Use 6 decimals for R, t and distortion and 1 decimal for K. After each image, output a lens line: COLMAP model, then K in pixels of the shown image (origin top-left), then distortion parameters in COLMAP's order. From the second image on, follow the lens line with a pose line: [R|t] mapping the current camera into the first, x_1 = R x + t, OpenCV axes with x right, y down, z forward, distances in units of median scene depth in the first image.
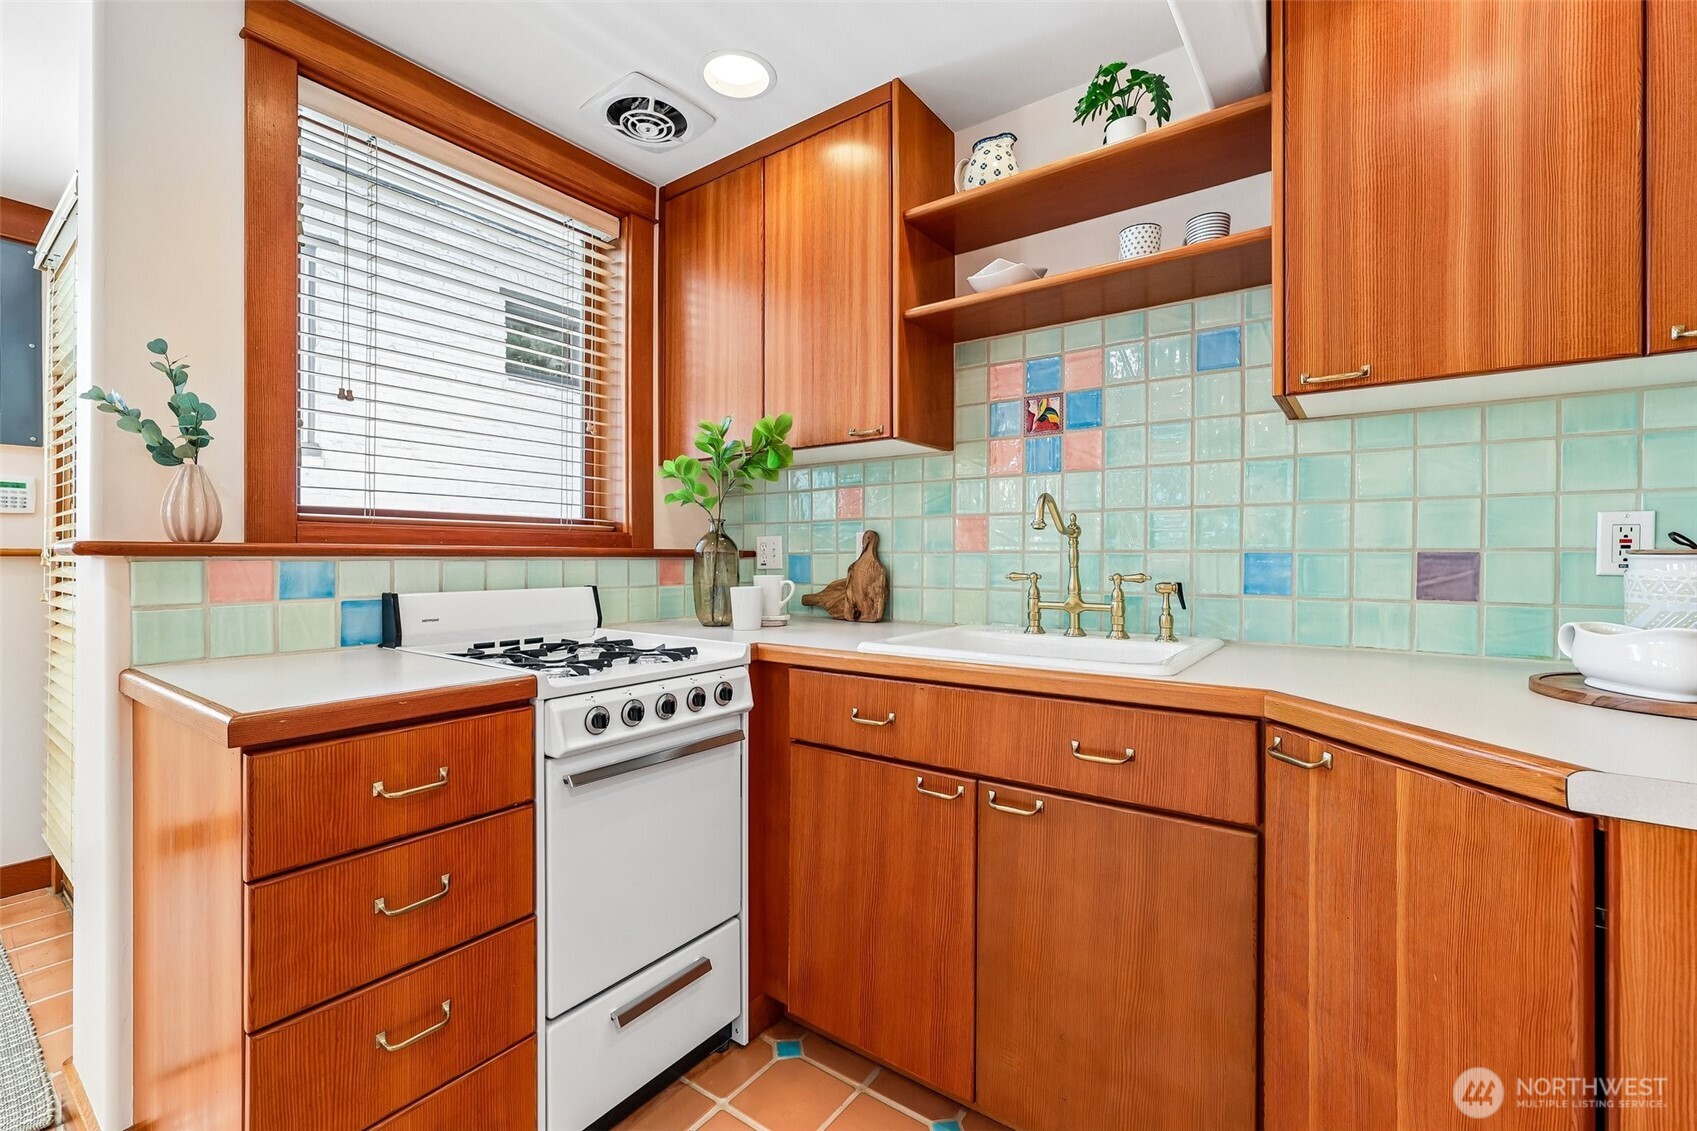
lens RADIAL K [[730.8, 0, 844.7], [0, 730.8, 552.6], [0, 0, 1]] dist [-0.003706, 0.004567]
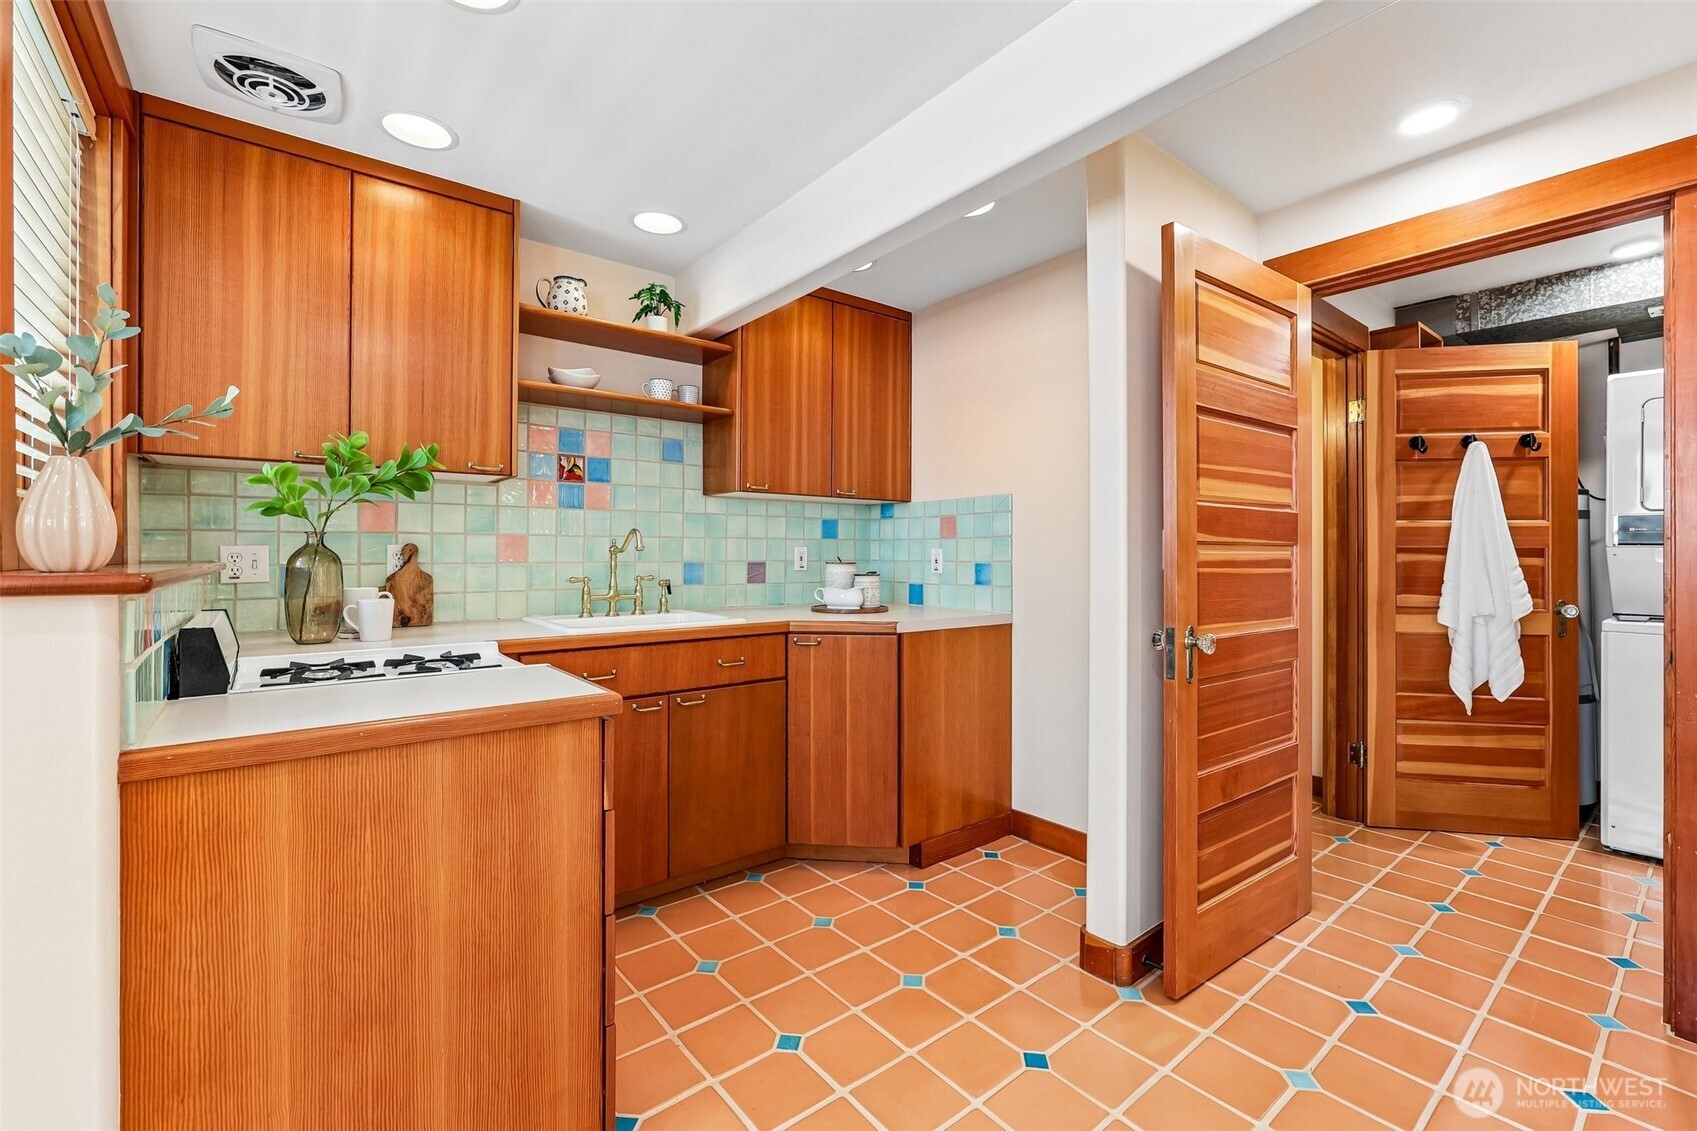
lens RADIAL K [[730.8, 0, 847.6], [0, 730.8, 545.6], [0, 0, 1]] dist [-0.003706, 0.004567]
pose [[0.261655, 0.005904, 0.965143, -1.106739], [-0.009325, 0.999950, -0.003589, -0.038650], [-0.965116, -0.008061, 0.261697, 0.095090]]
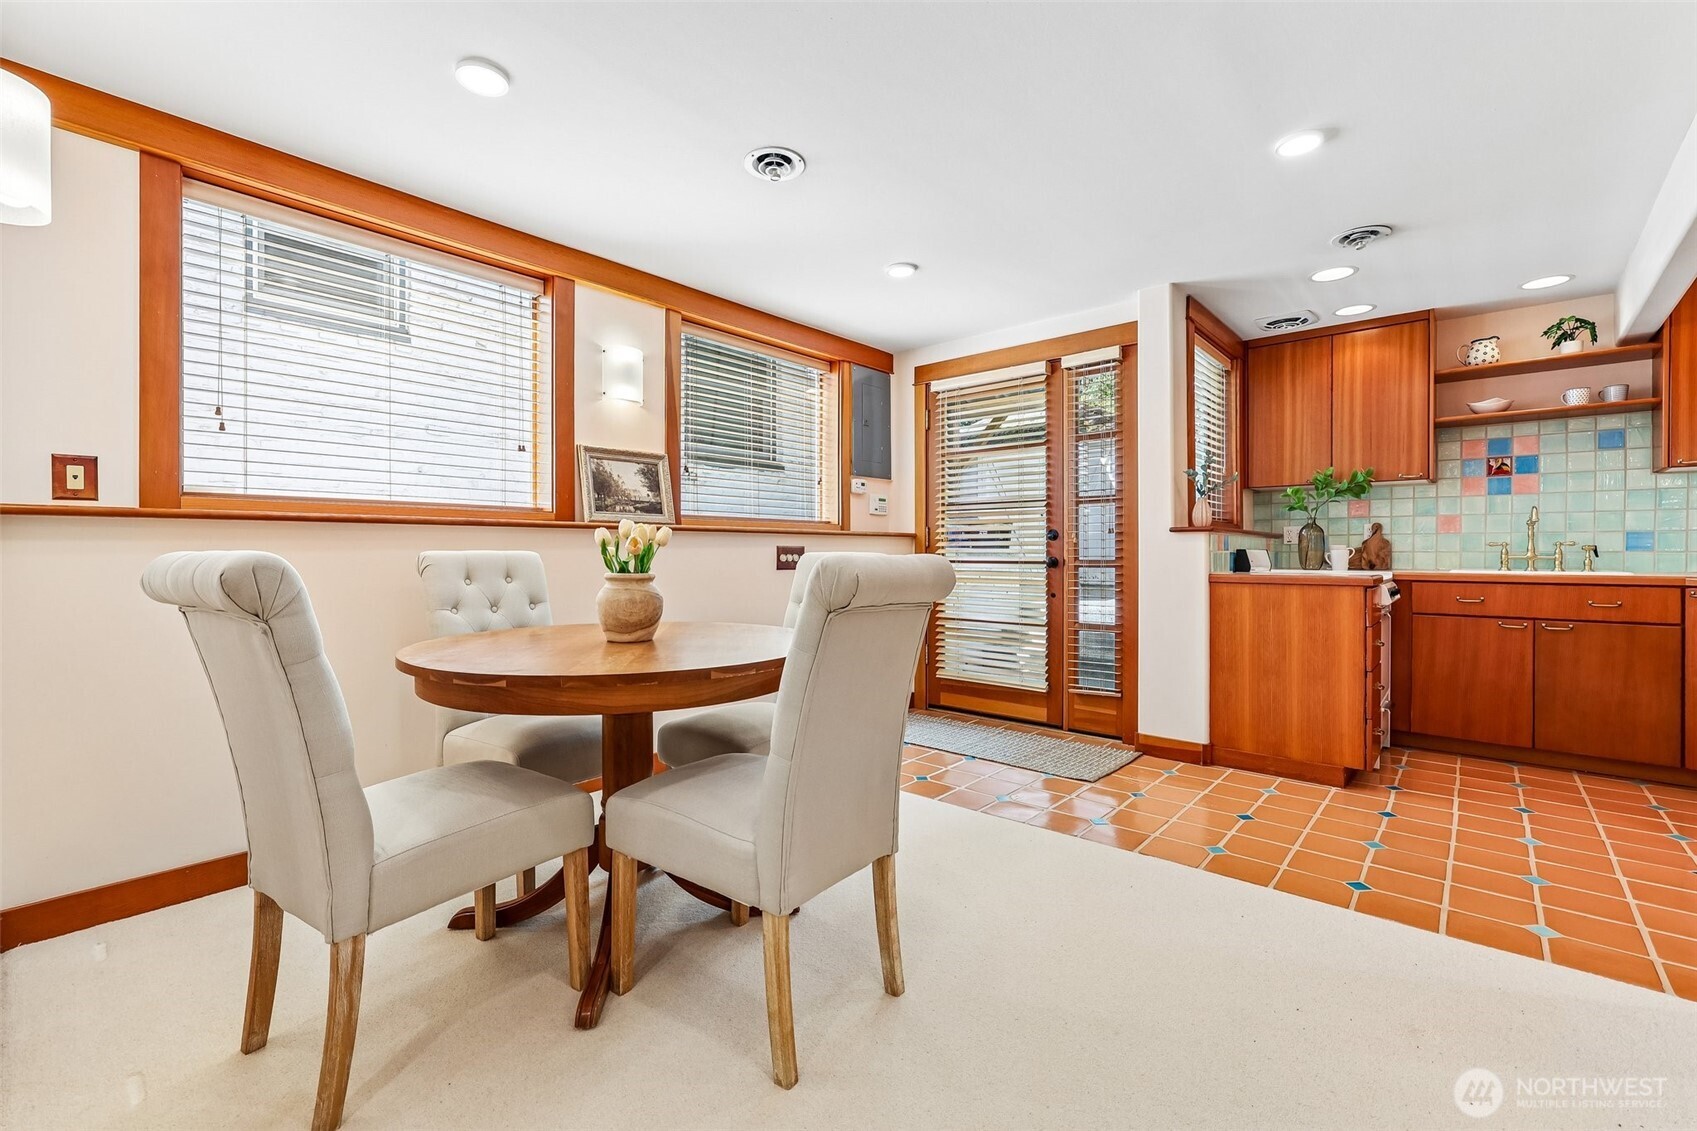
lens RADIAL K [[730.8, 0, 846.9], [0, 730.8, 554.9], [0, 0, 1]] dist [-0.003706, 0.004567]
pose [[0.996782, -0.000678, -0.080163, -1.565486], [0.001581, 0.999936, 0.011202, 0.038949], [0.080150, -0.011293, 0.996719, -1.351140]]
